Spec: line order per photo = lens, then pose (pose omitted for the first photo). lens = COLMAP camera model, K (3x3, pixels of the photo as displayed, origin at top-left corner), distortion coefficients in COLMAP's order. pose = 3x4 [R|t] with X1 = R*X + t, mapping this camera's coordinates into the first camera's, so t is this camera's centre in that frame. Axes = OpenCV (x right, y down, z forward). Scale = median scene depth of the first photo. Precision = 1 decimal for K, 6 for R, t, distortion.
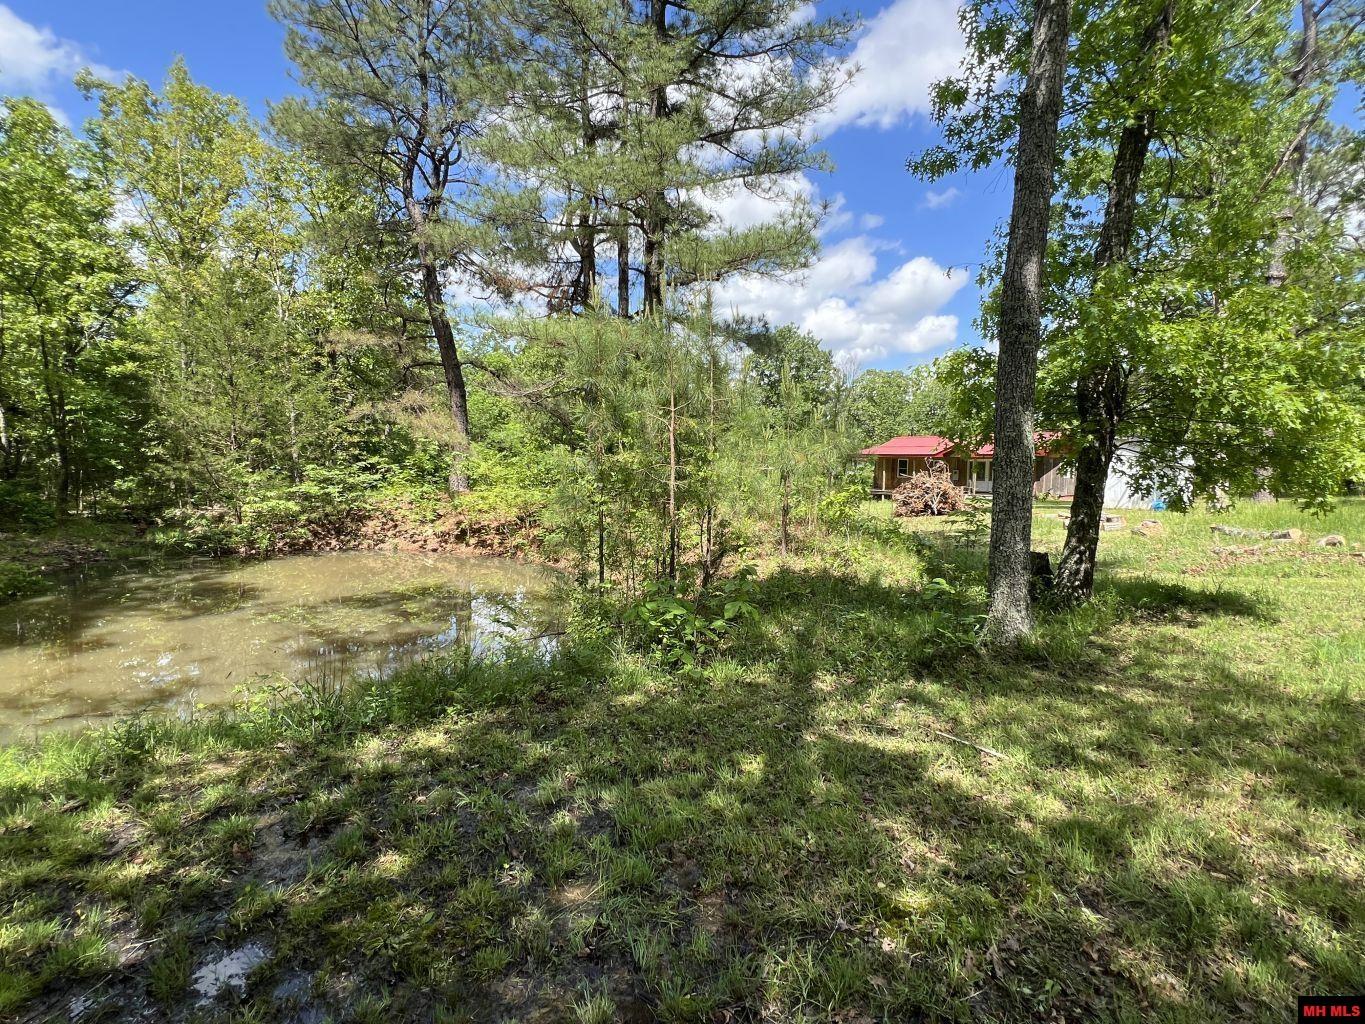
lens RADIAL K [[636.4, 0, 680.9], [0, 636.4, 529.7], [0, 0, 1]] dist [-0.017573, 0.009270]
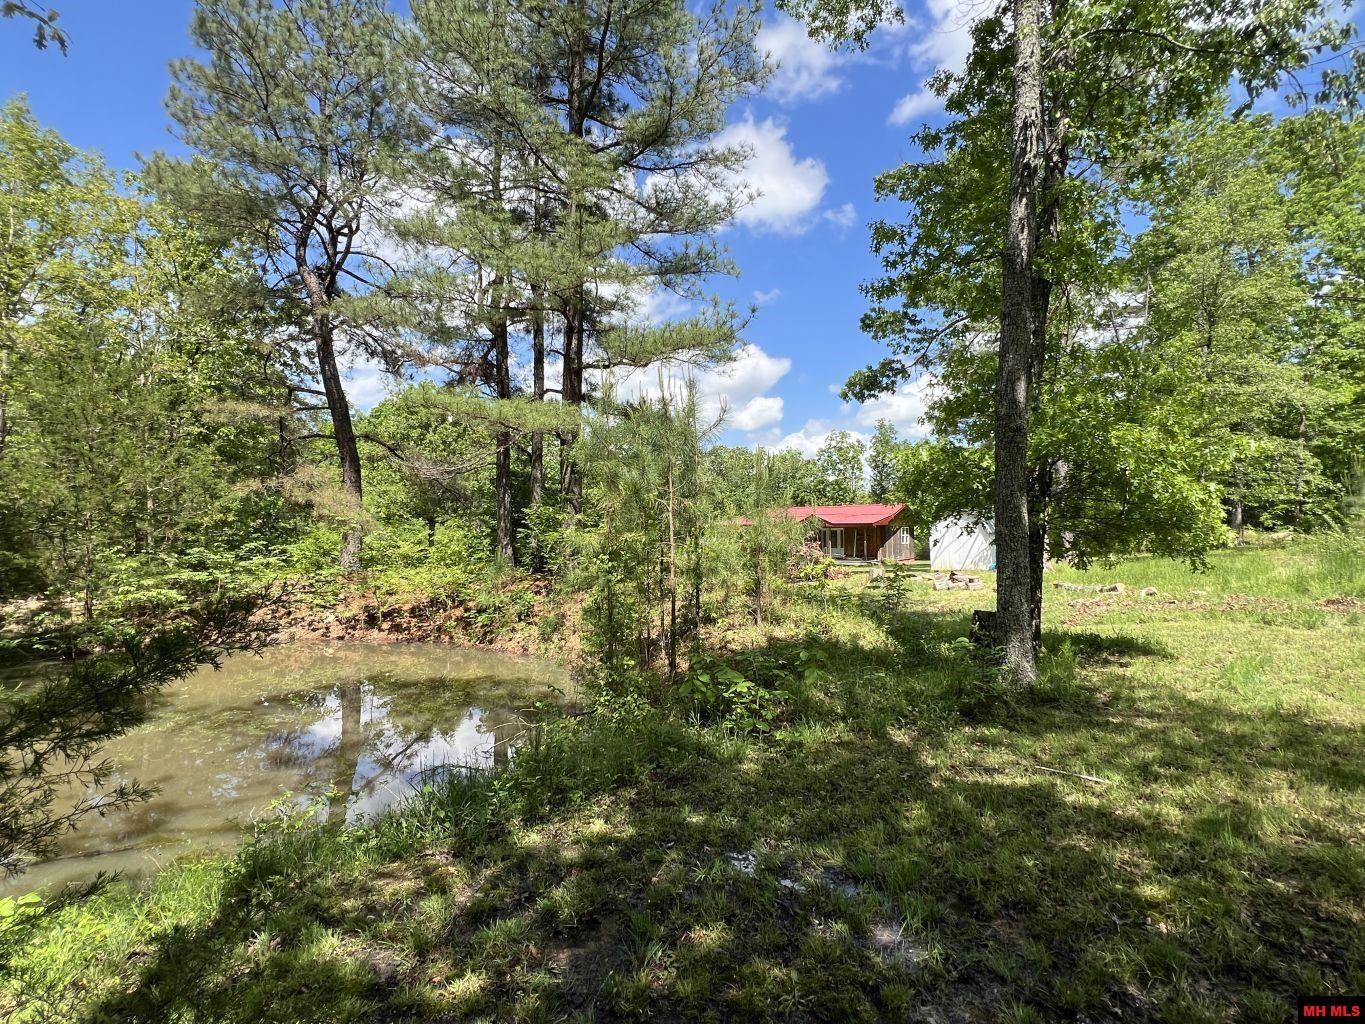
lens RADIAL K [[643.6, 0, 667.3], [0, 643.6, 527.1], [0, 0, 1]] dist [-0.000697, 0.000016]
pose [[0.973411, -0.013513, 0.228666, -0.140301], [0.039606, 0.993152, -0.109908, -0.005760], [-0.225615, 0.116043, 0.967281, -0.017519]]
